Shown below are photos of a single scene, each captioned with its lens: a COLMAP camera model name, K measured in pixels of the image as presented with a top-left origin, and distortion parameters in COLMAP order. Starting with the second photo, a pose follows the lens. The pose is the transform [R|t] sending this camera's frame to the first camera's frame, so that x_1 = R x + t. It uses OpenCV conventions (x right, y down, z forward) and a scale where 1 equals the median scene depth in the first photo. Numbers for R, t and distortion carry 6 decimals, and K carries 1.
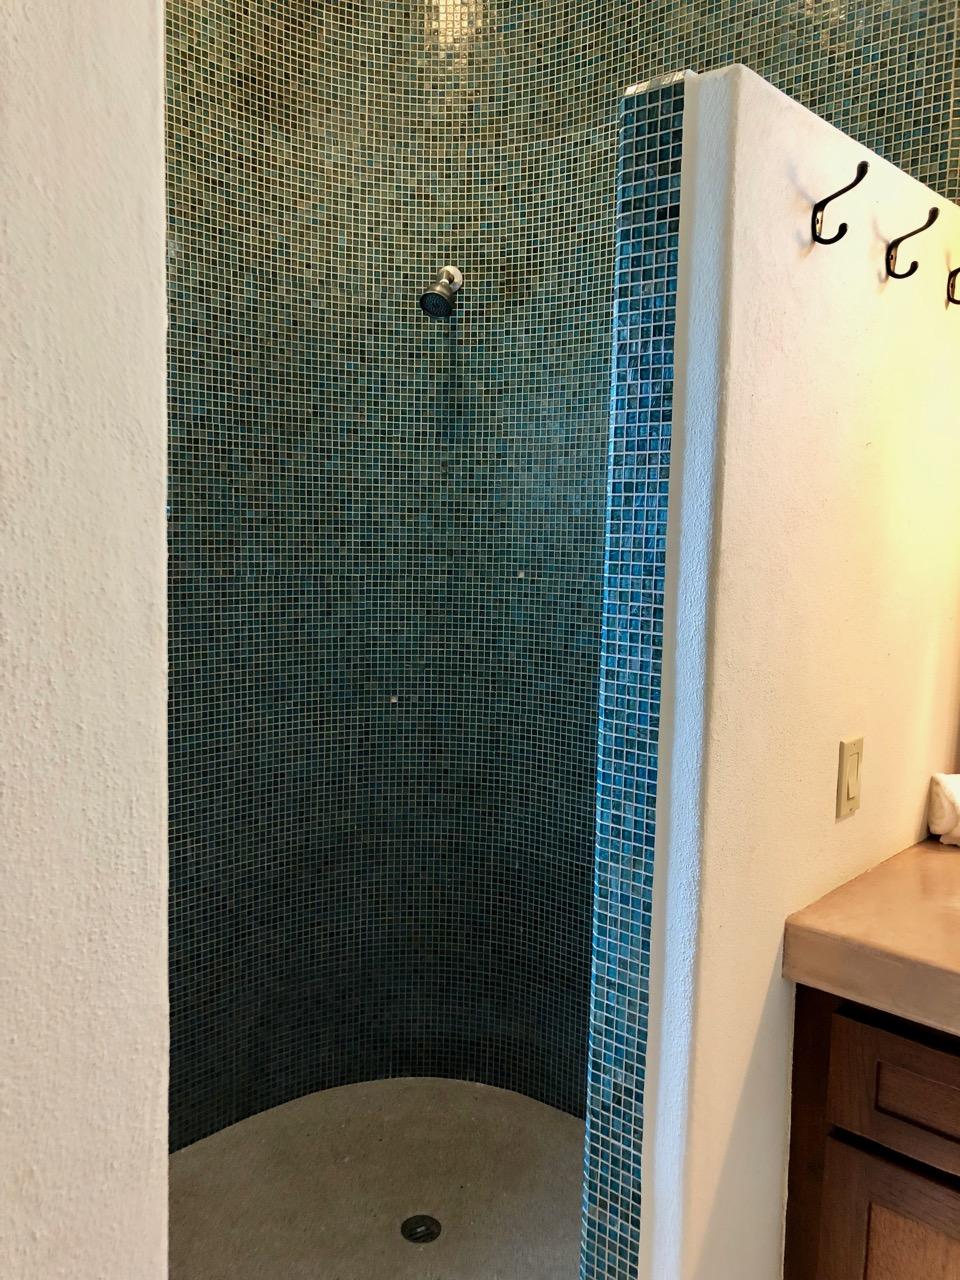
lens RADIAL K [[1048.0, 0, 483.9], [0, 1048.0, 635.2], [0, 0, 1]] dist [0.025786, -0.043194]
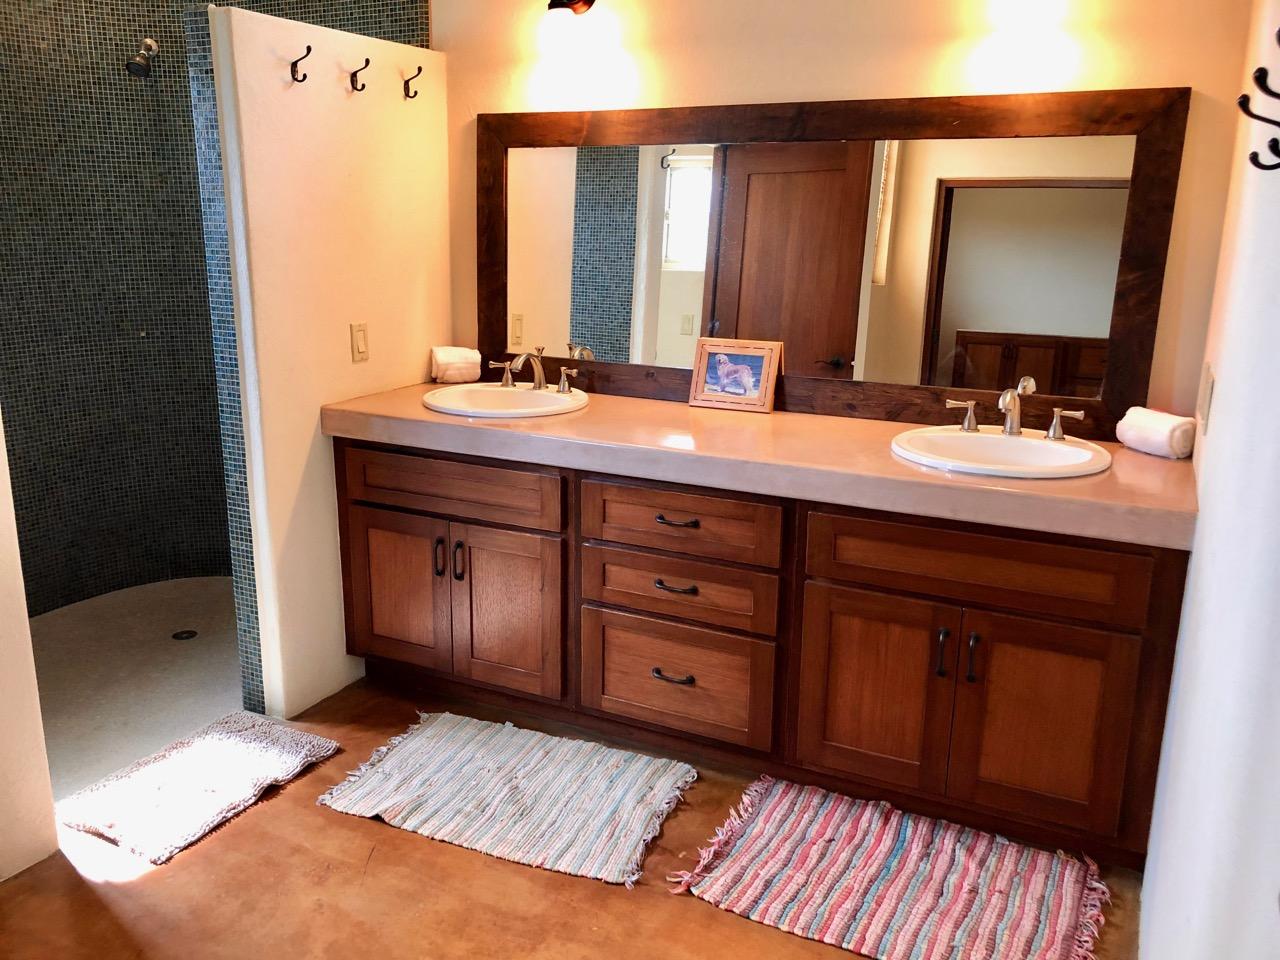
lens RADIAL K [[1048.0, 0, 639.1], [0, 1048.0, 488.4], [0, 0, 1]] dist [0.025786, -0.043194]
pose [[0.959990, -0.079813, 0.268418, 0.186872], [0.036936, 0.986238, 0.161150, 0.065889], [-0.277586, -0.144788, 0.949727, -0.715442]]
